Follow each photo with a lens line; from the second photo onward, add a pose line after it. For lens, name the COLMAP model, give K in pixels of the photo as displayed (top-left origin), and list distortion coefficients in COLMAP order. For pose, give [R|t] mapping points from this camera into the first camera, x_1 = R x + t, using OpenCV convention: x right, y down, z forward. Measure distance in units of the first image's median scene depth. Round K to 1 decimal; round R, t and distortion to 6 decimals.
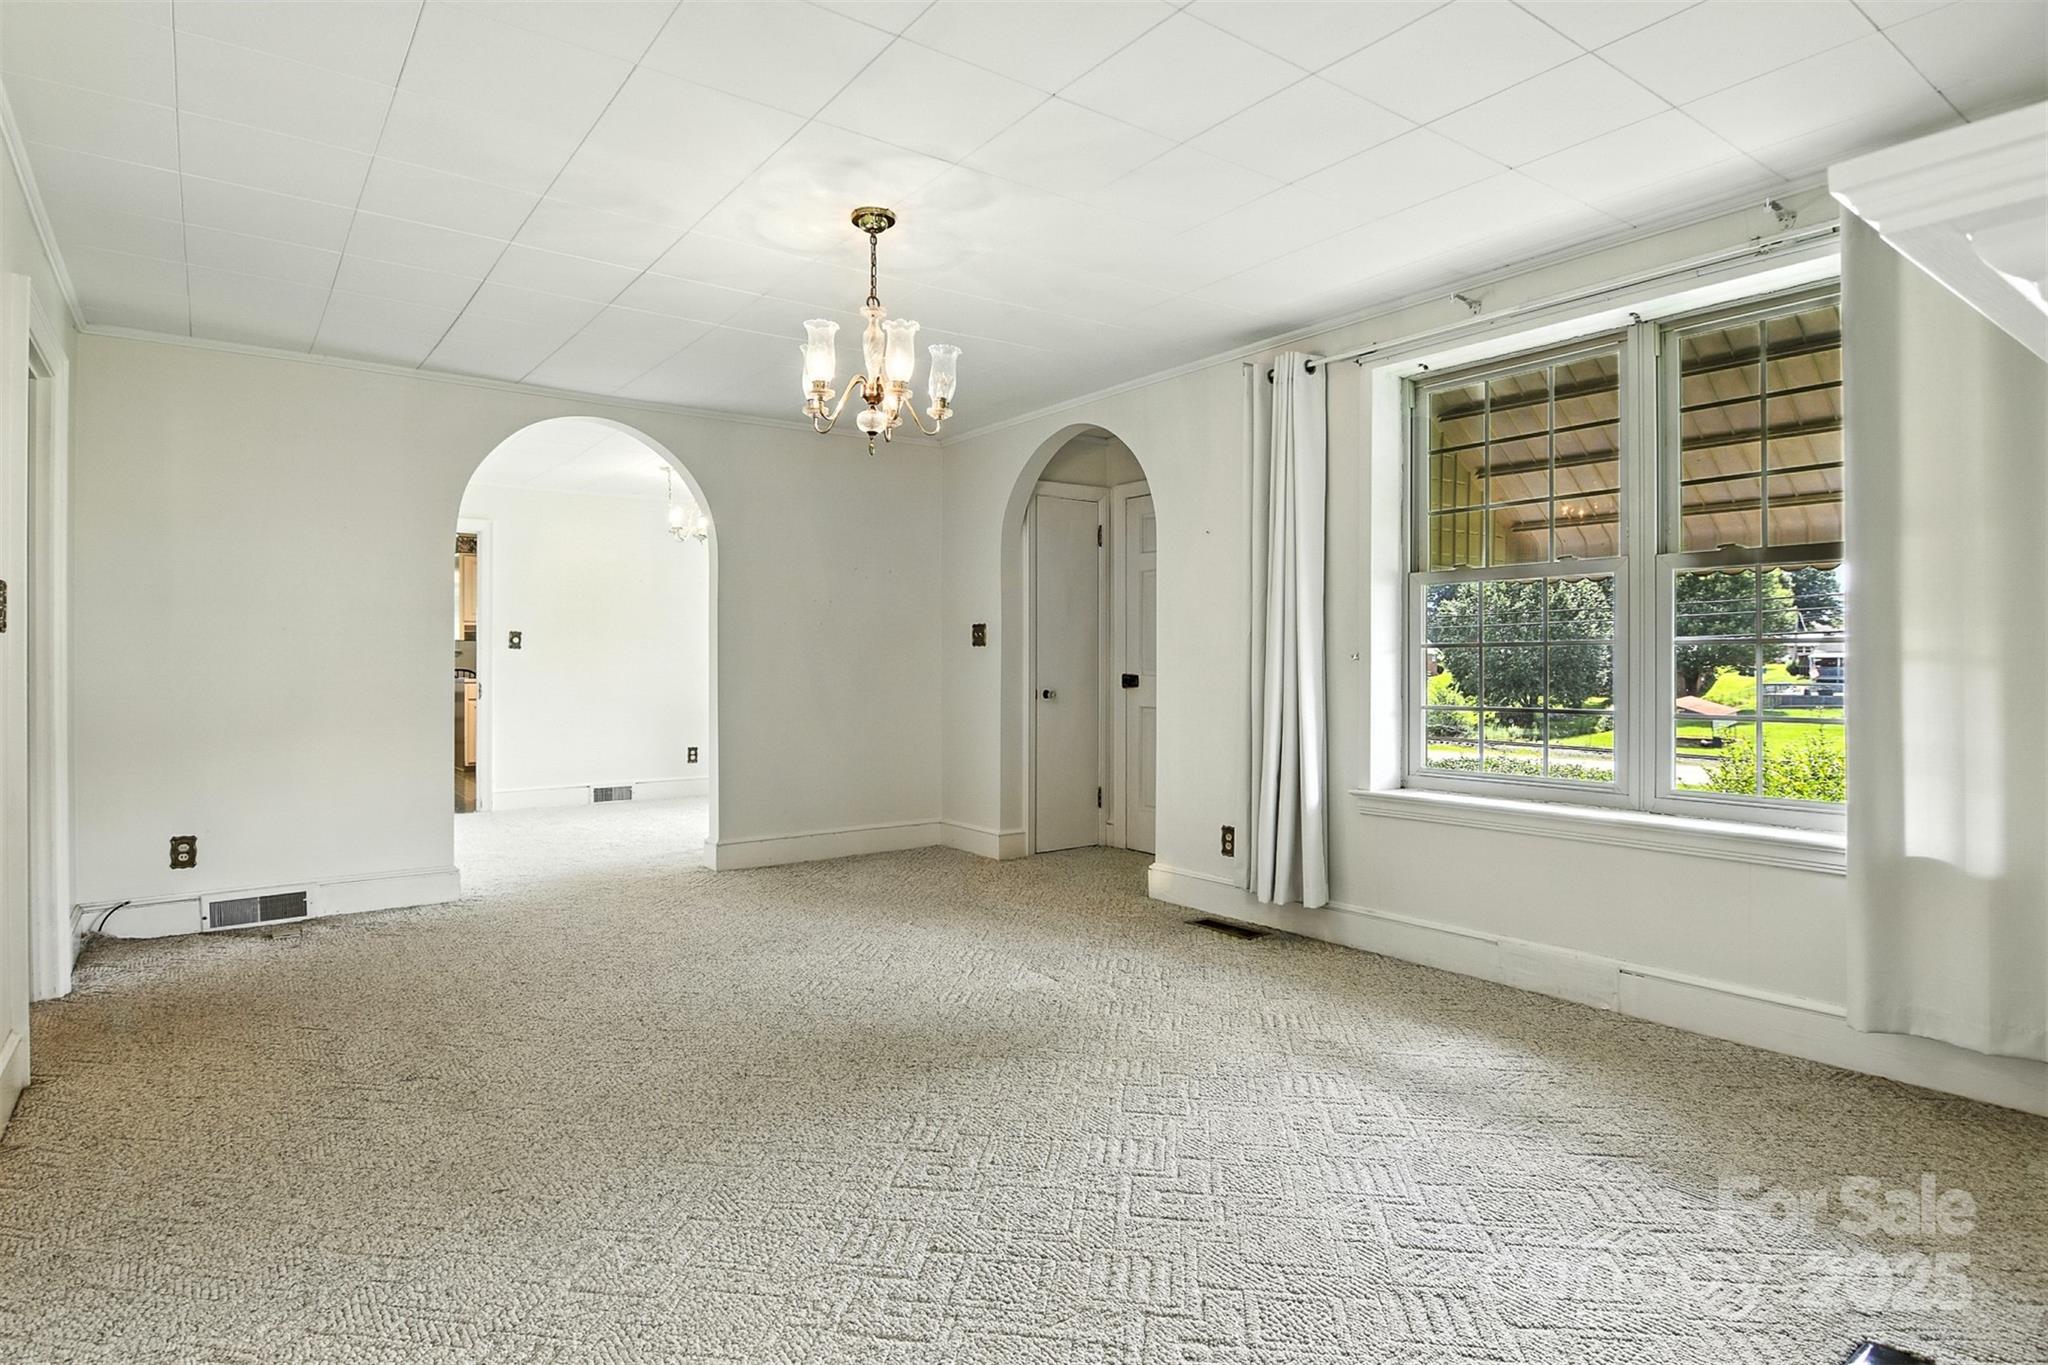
lens RADIAL K [[1093.5, 0, 1004.8], [0, 1093.5, 680.4], [0, 0, 1]] dist [-0.001255, -0.007399]
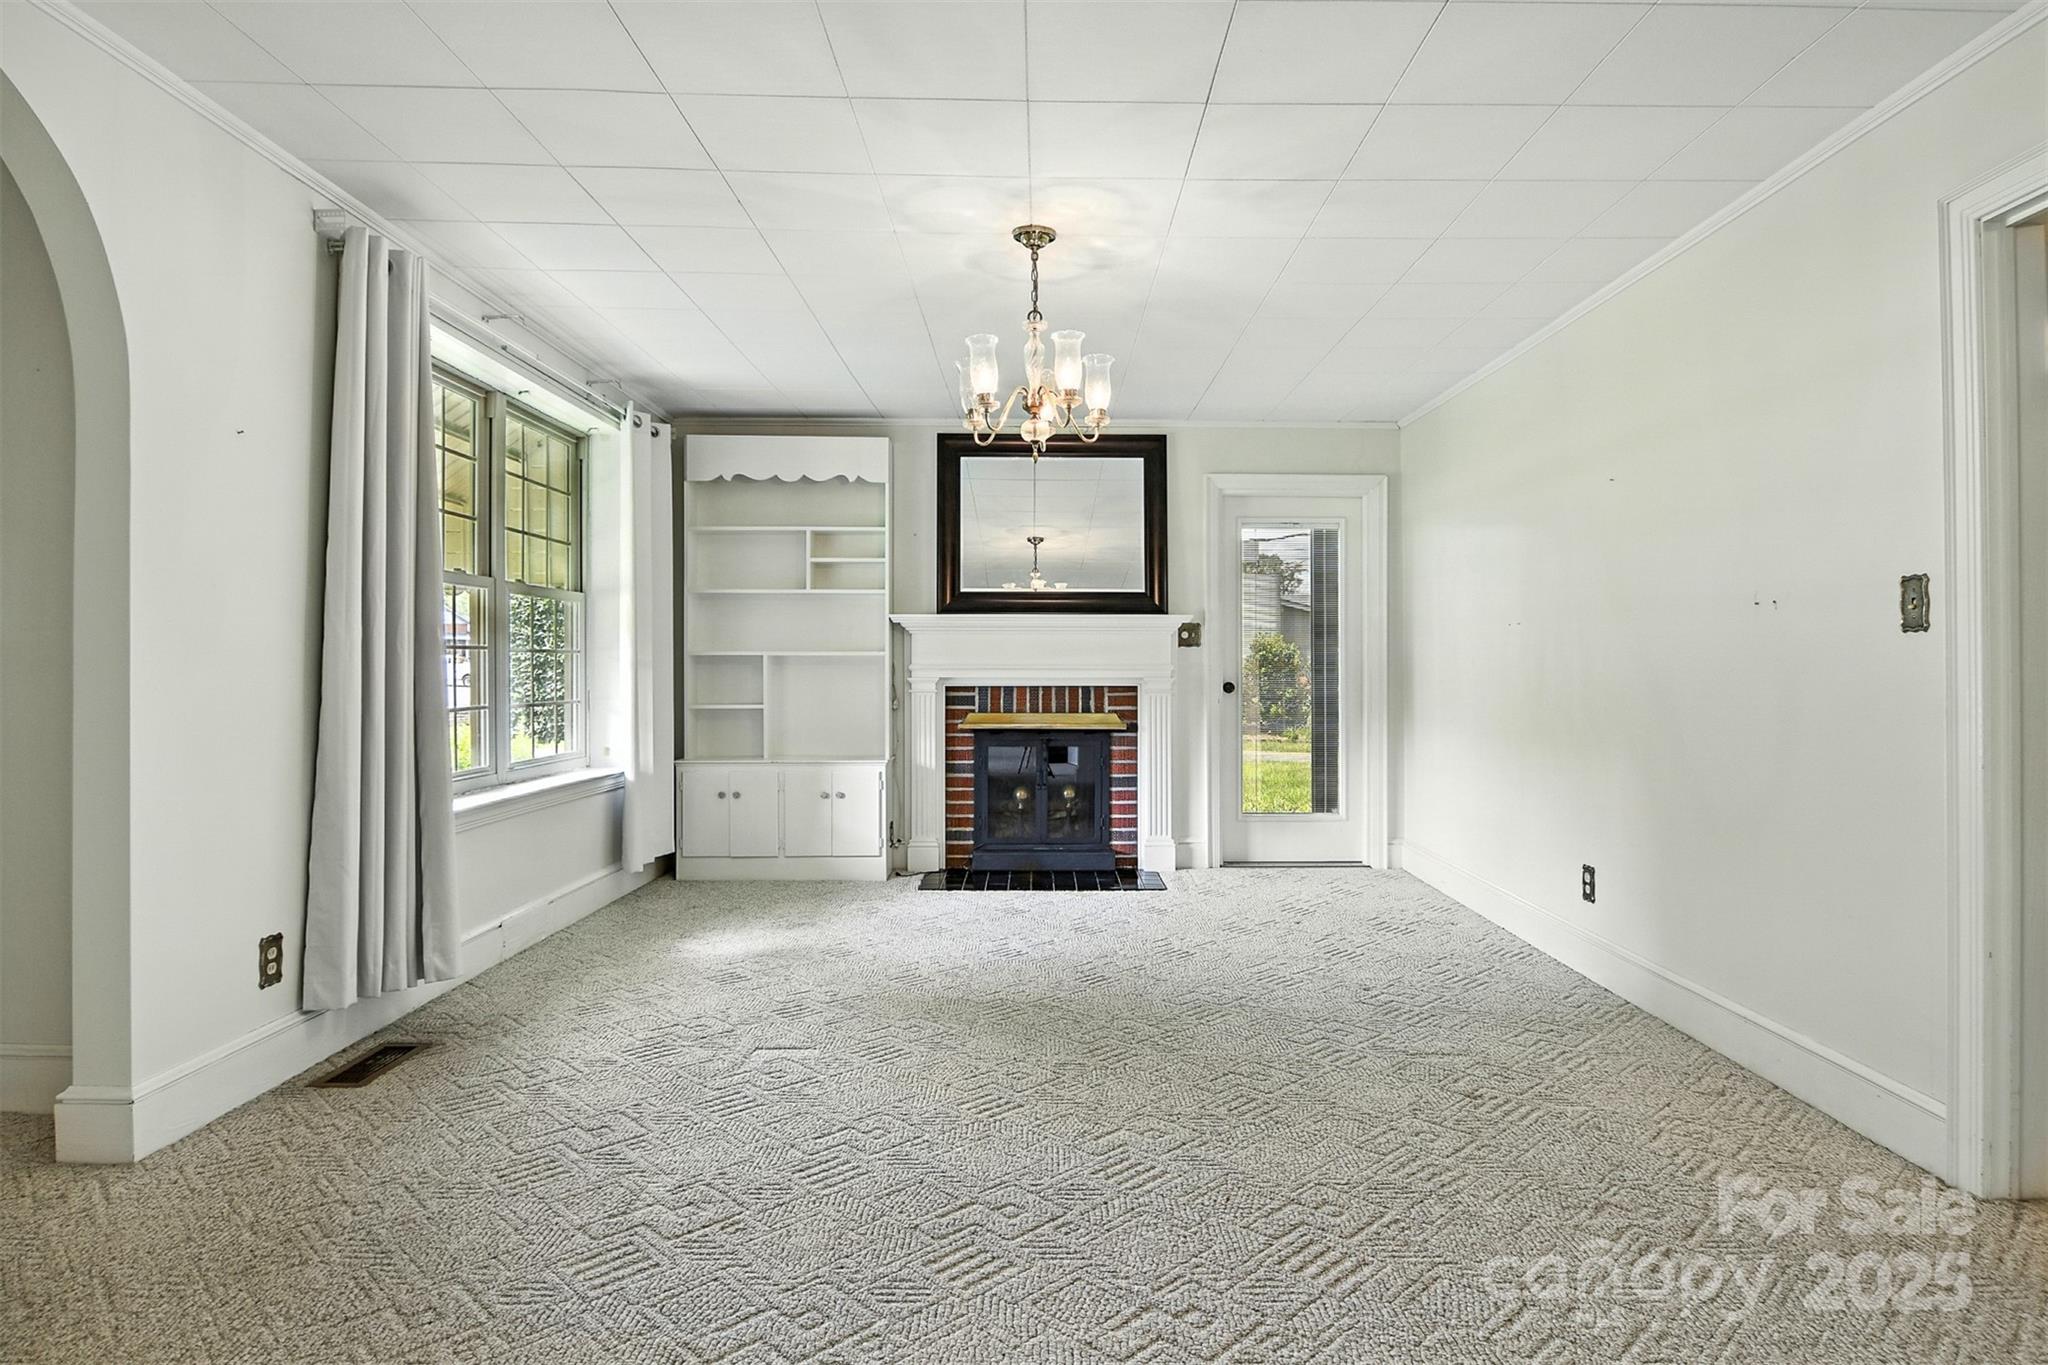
lens RADIAL K [[1174.0, 0, 1023.1], [0, 1174.0, 667.3], [0, 0, 1]] dist [-0.003810, -0.004519]
pose [[-0.819556, -0.002133, 0.572996, -0.626250], [0.005630, 0.999915, 0.011774, -0.024279], [-0.572972, 0.012875, -0.819474, 1.603274]]
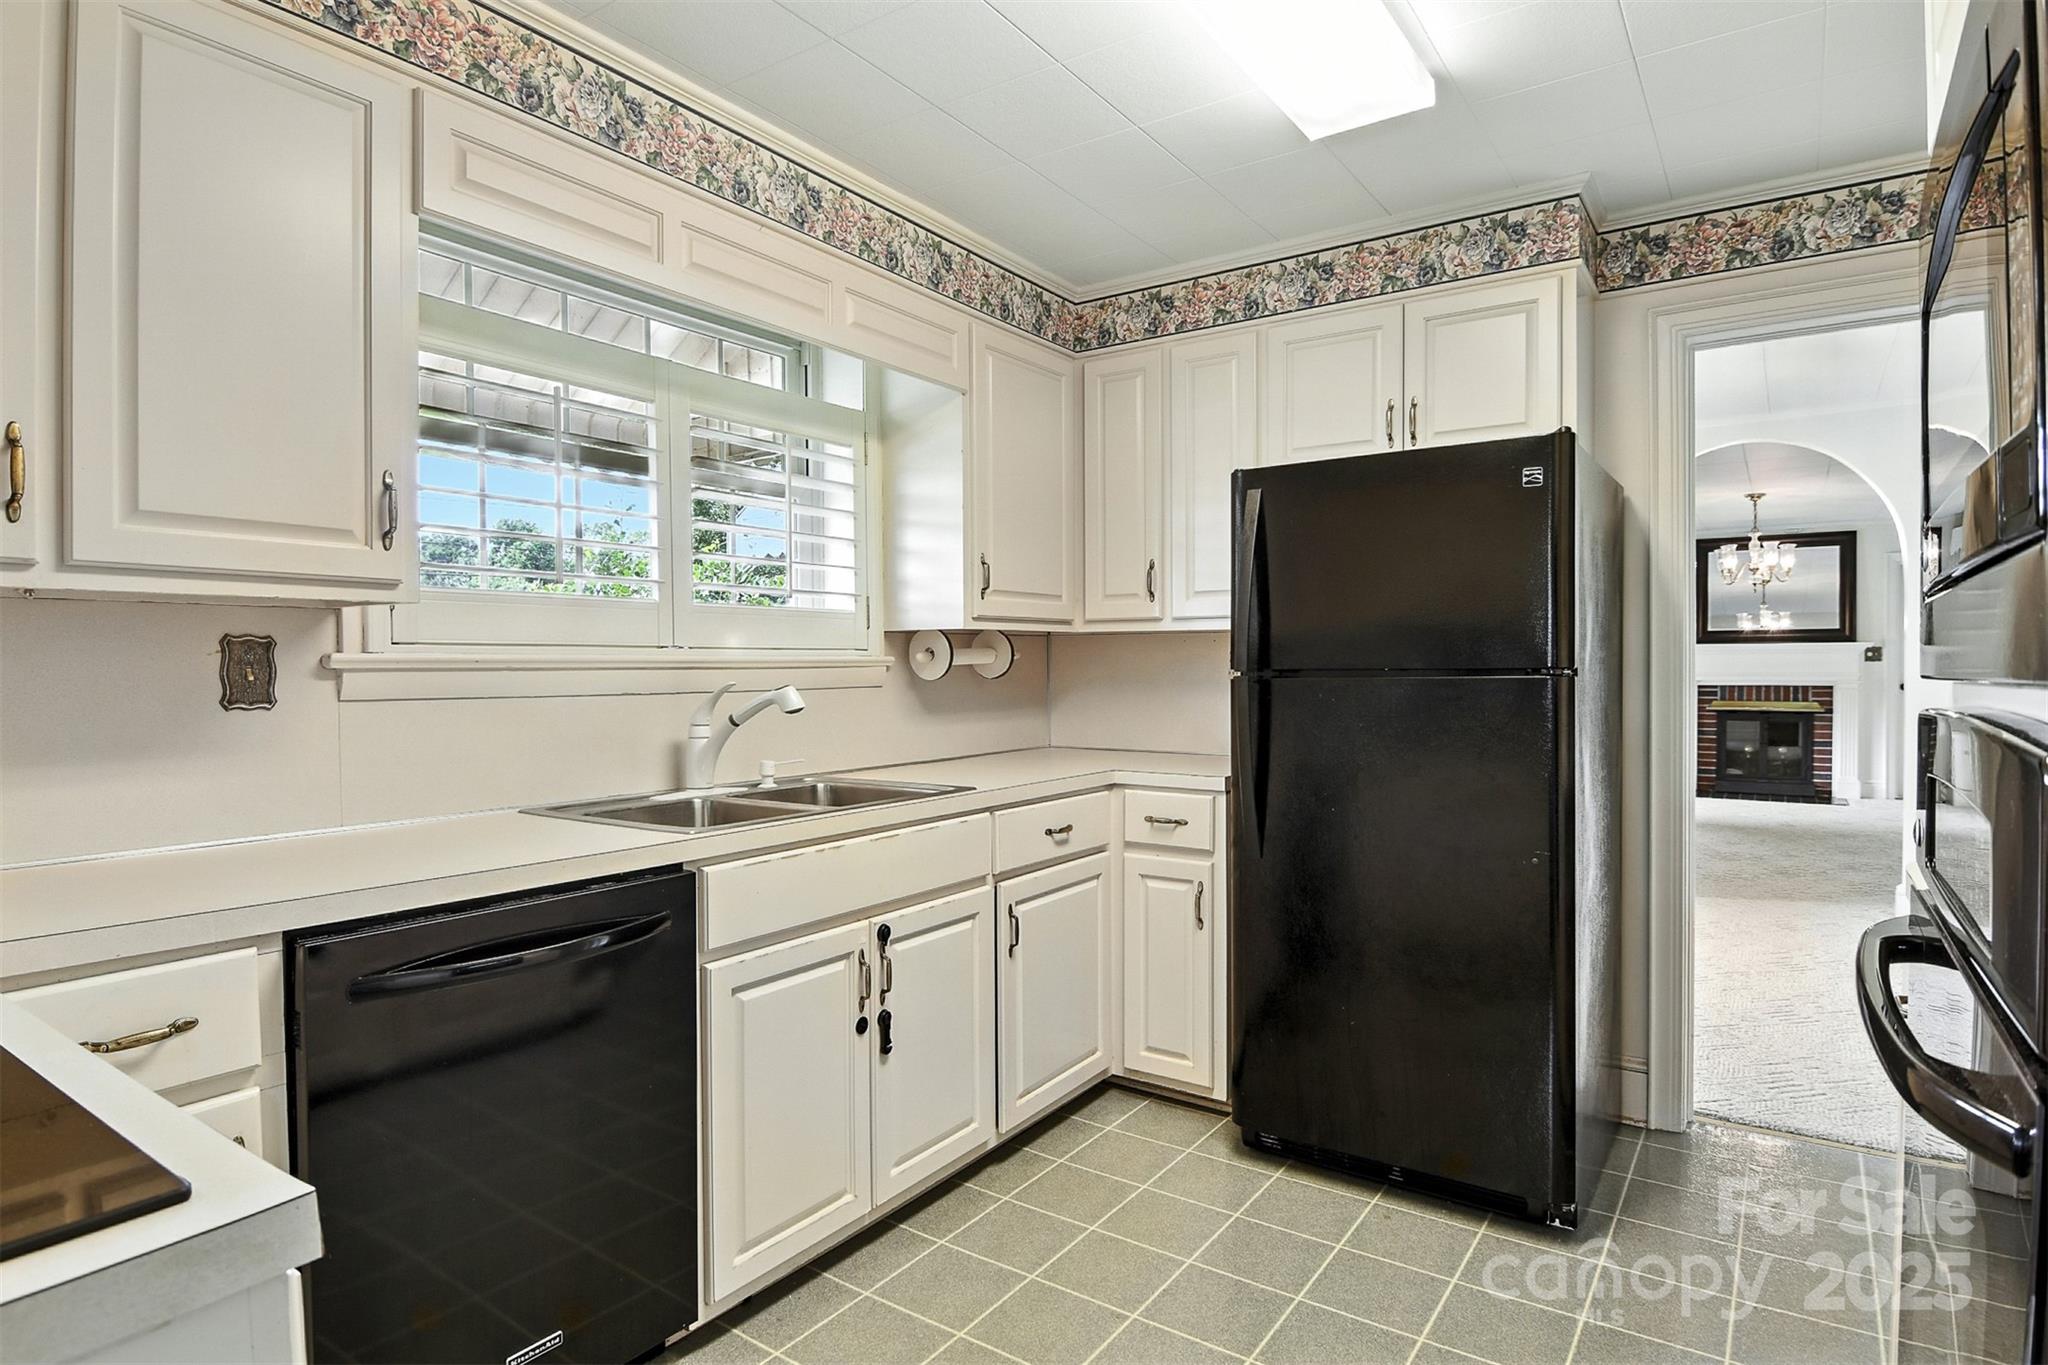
lens RADIAL K [[1093.5, 0, 1033.9], [0, 1093.5, 693.5], [0, 0, 1]] dist [-0.001255, -0.007399]
pose [[-0.323705, -0.021381, 0.945916, -1.548482], [0.017070, 0.999450, 0.028433, -0.060706], [-0.946004, 0.025351, -0.323162, 2.663443]]
